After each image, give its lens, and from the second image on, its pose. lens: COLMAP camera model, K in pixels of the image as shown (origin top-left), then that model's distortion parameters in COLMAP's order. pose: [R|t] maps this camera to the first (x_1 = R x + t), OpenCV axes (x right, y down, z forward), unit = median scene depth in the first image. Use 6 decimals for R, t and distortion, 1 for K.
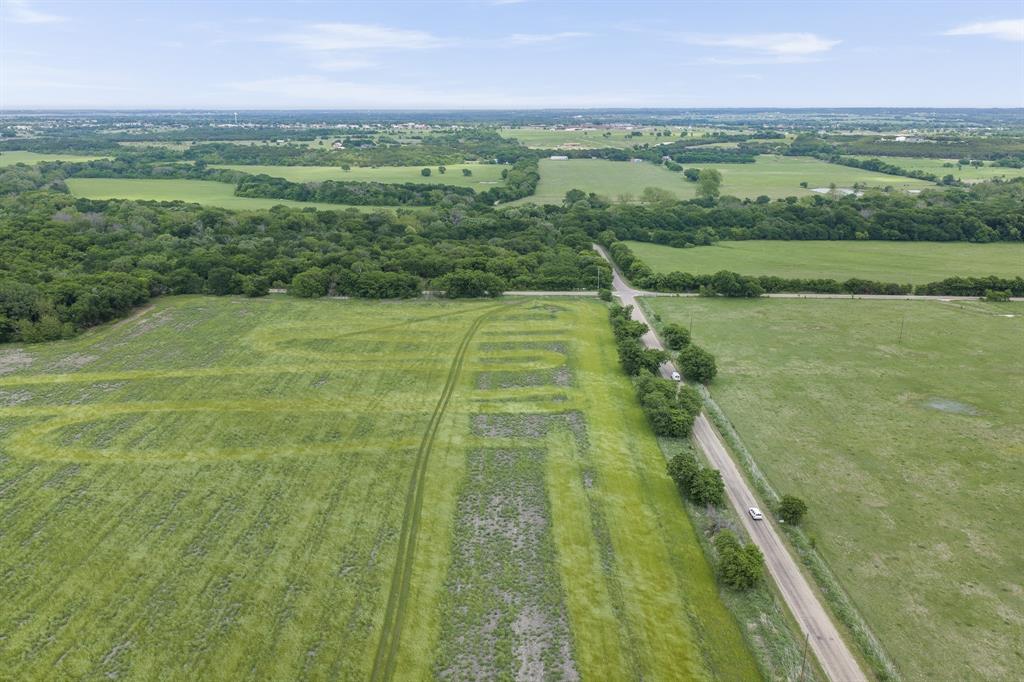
lens RADIAL K [[827.9, 0, 511.8], [0, 827.9, 339.5], [0, 0, 1]] dist [0.017905, -0.020288]
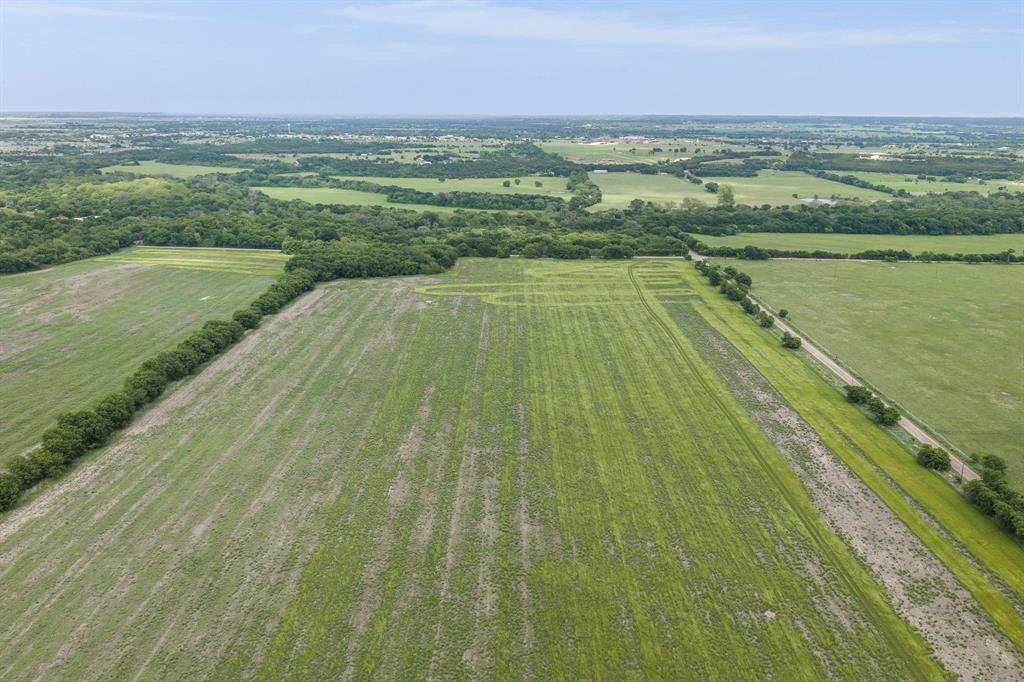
lens RADIAL K [[827.9, 0, 512.5], [0, 827.9, 342.2], [0, 0, 1]] dist [0.017905, -0.020288]
pose [[0.999970, 0.005012, 0.005966, -0.121824], [-0.005012, 0.999987, -0.000077, 0.057926], [-0.005967, 0.000047, 0.999982, -0.368716]]
